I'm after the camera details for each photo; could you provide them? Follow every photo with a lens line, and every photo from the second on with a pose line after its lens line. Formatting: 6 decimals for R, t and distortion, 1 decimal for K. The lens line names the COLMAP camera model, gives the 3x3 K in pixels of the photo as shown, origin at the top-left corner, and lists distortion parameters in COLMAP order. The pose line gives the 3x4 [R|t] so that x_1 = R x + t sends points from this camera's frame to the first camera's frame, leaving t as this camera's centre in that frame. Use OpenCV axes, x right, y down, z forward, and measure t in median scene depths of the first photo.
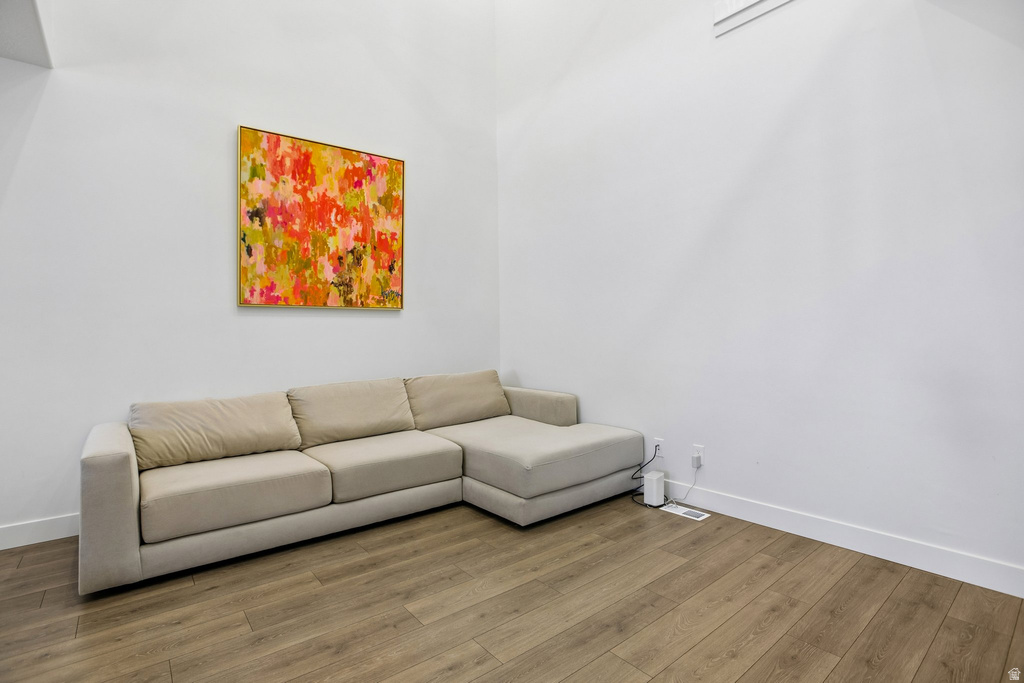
lens RADIAL K [[492.7, 0, 500.9], [0, 492.7, 337.4], [0, 0, 1]] dist [-0.036254, 0.010576]
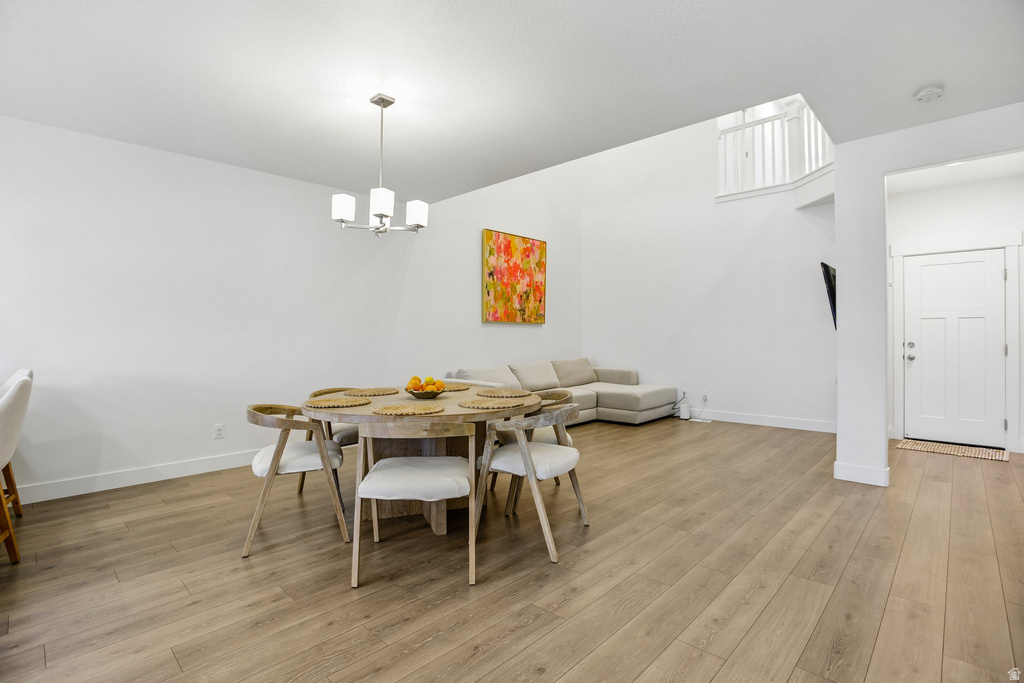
lens RADIAL K [[486.8, 0, 508.4], [0, 486.8, 333.9], [0, 0, 1]] dist [-0.066585, 0.027339]
pose [[0.990217, 0.018102, 0.138354, -0.664023], [-0.016804, 0.999803, -0.010539, 0.002971], [-0.138517, 0.008111, 0.990327, -0.873717]]
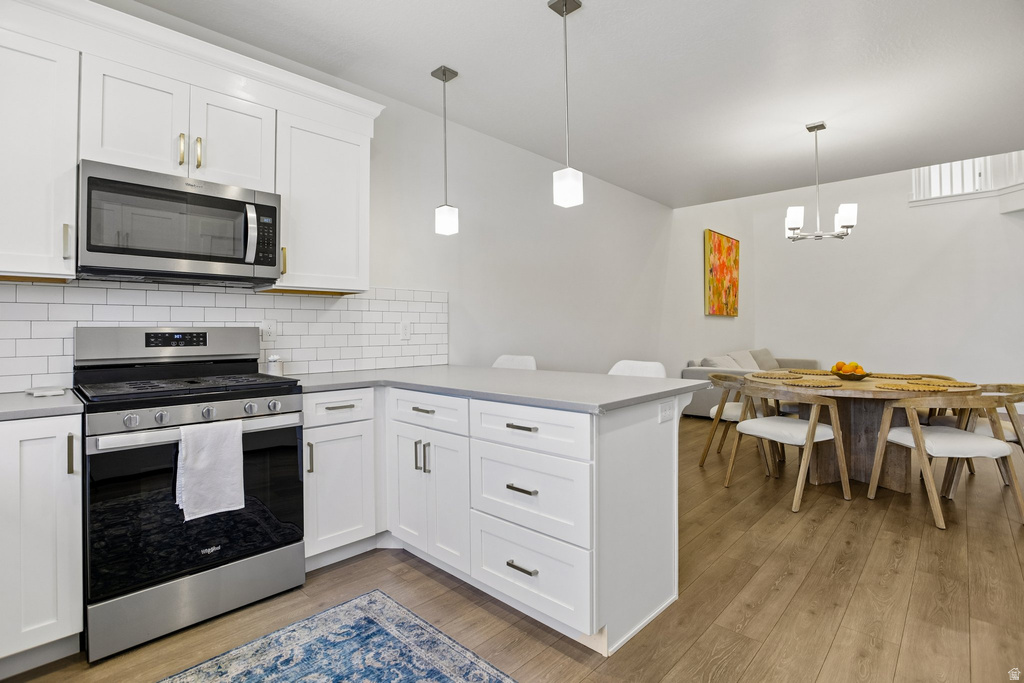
lens RADIAL K [[486.8, 0, 508.4], [0, 486.8, 333.9], [0, 0, 1]] dist [-0.066585, 0.027339]
pose [[0.989016, 0.018767, 0.146609, -1.585116], [-0.019697, 0.999794, 0.004893, 0.023576], [-0.146487, -0.007727, 0.989182, -0.875105]]
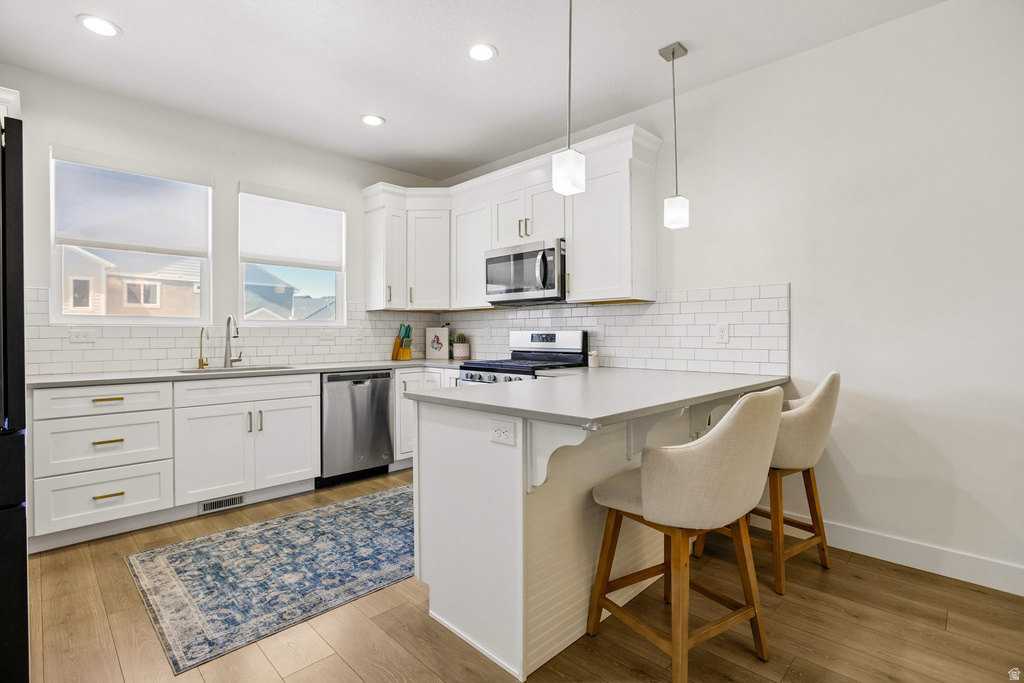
lens RADIAL K [[486.8, 0, 508.4], [0, 486.8, 333.9], [0, 0, 1]] dist [-0.066585, 0.027339]
pose [[0.133555, 0.017847, -0.990881, -0.860725], [-0.006782, 0.999831, 0.017094, 0.015689], [0.991018, 0.004437, 0.133653, -0.405188]]
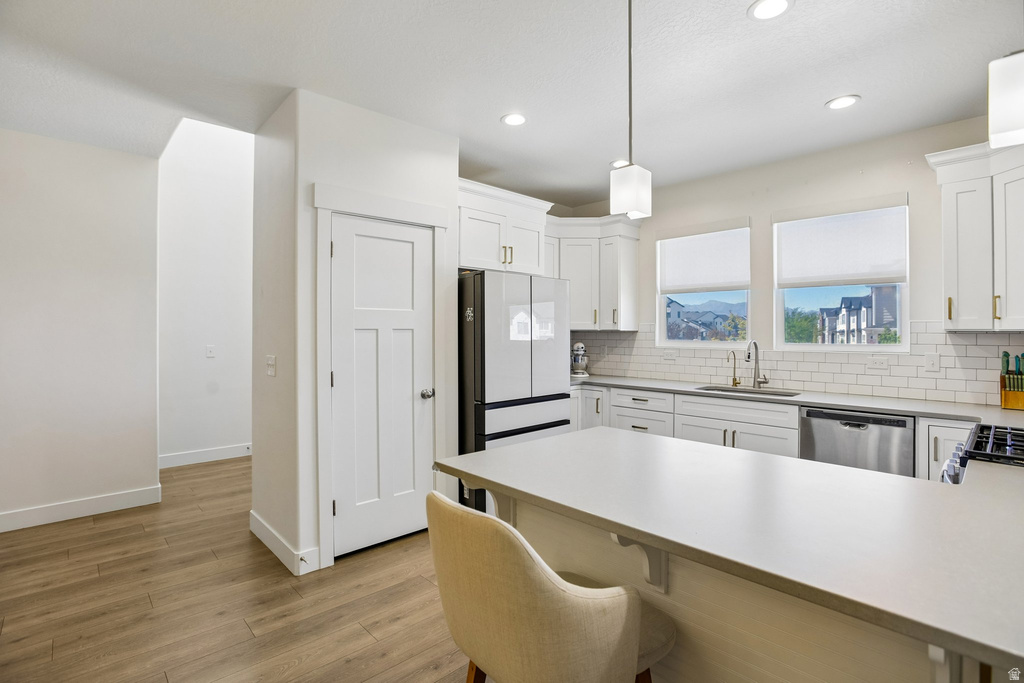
lens RADIAL K [[478.1, 0, 509.0], [0, 478.1, 330.3], [0, 0, 1]] dist [-0.067731, 0.025405]
pose [[-0.995330, 0.017800, -0.094872, -1.254567], [0.017400, 0.999836, 0.005047, -0.040675], [0.094946, 0.003373, -0.995477, 0.164185]]
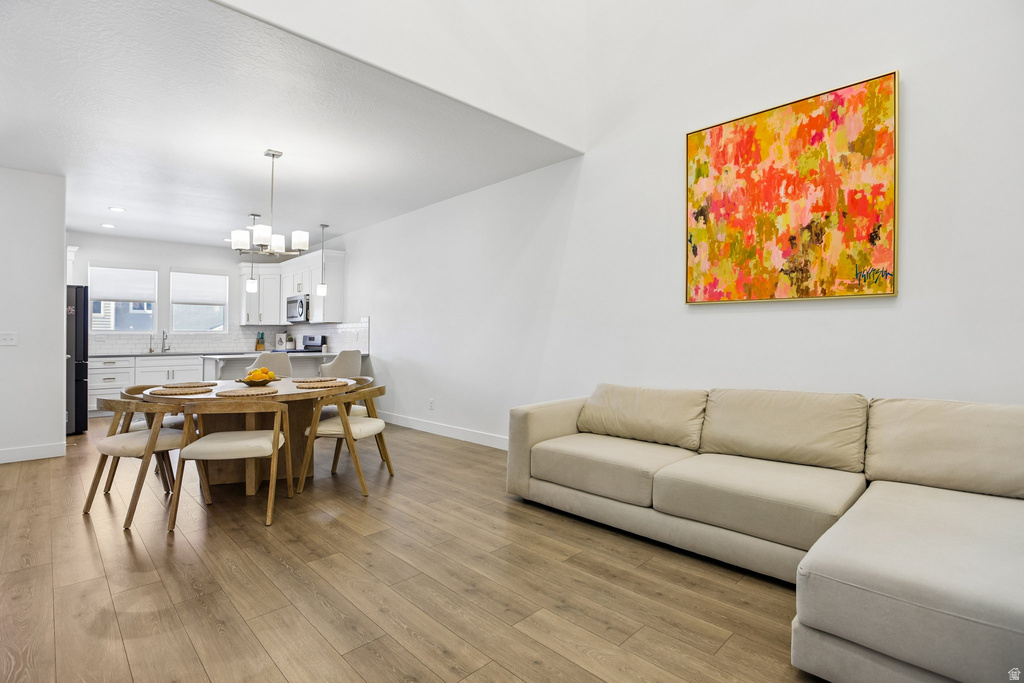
lens RADIAL K [[486.8, 0, 508.4], [0, 486.8, 333.9], [0, 0, 1]] dist [-0.066585, 0.027339]
pose [[0.119691, 0.013675, -0.992717, 0.426740], [-0.002712, 0.999906, 0.013447, -0.013030], [0.992808, 0.001082, 0.119717, 0.460534]]
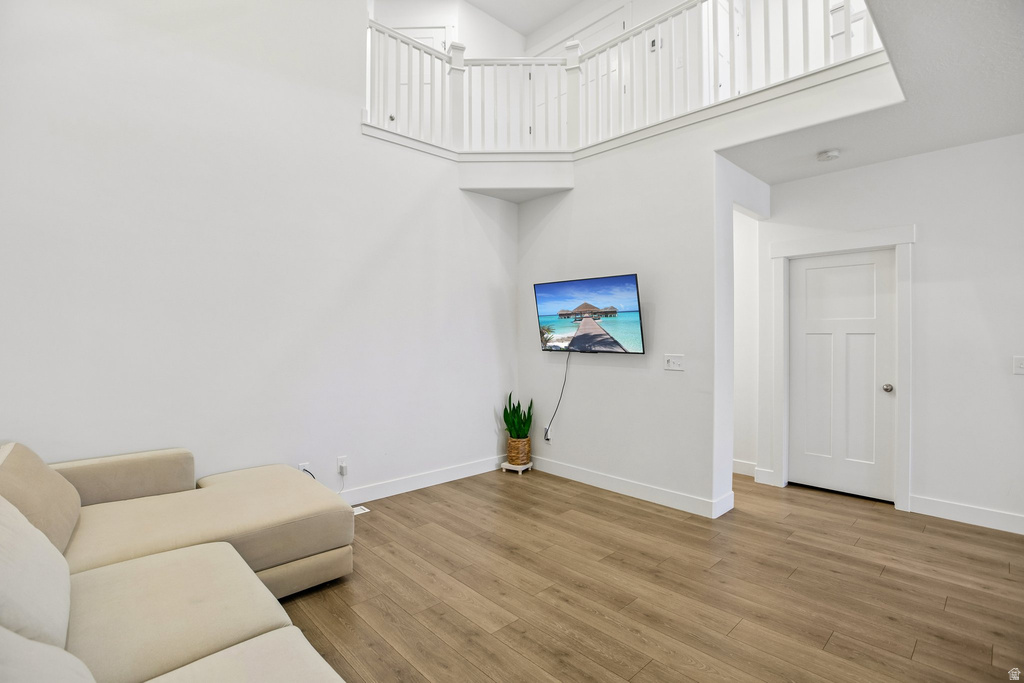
lens RADIAL K [[481.2, 0, 504.2], [0, 481.2, 338.9], [0, 0, 1]] dist [-0.046694, 0.014671]
pose [[-0.090792, 0.014037, 0.995771, -0.714128], [0.002910, 0.999900, -0.013830, -0.050849], [-0.995866, 0.001642, -0.090824, 0.603919]]
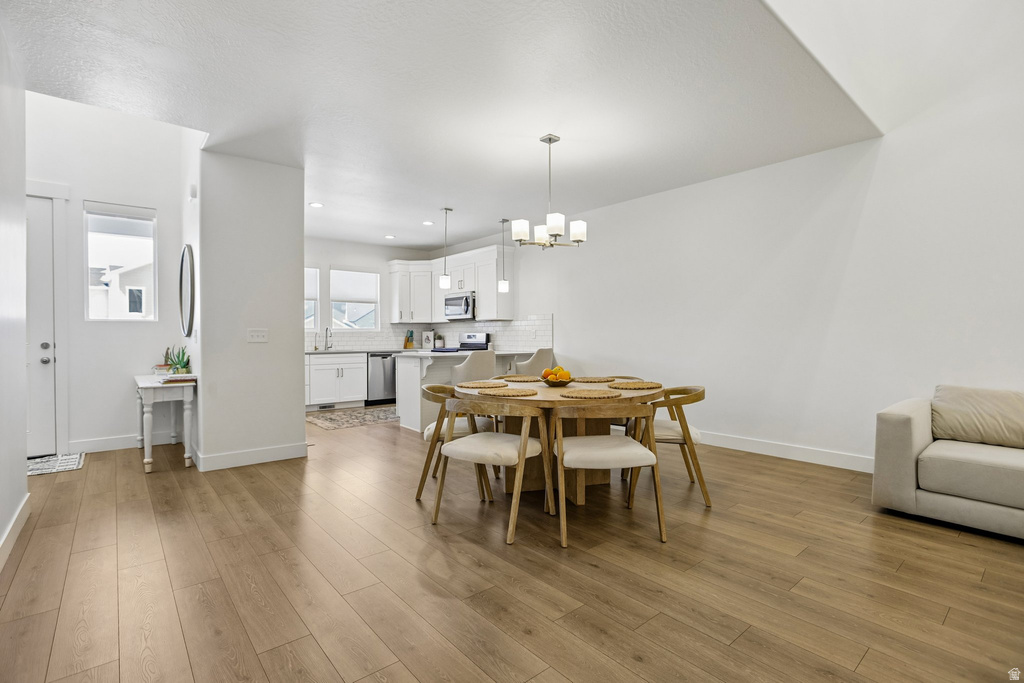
lens RADIAL K [[481.2, 0, 504.2], [0, 481.2, 338.9], [0, 0, 1]] dist [-0.046694, 0.014671]
pose [[0.032959, 0.026389, -0.999108, 0.297625], [-0.002129, 0.999651, 0.026333, -0.006031], [0.999454, 0.001260, 0.033003, -0.106689]]
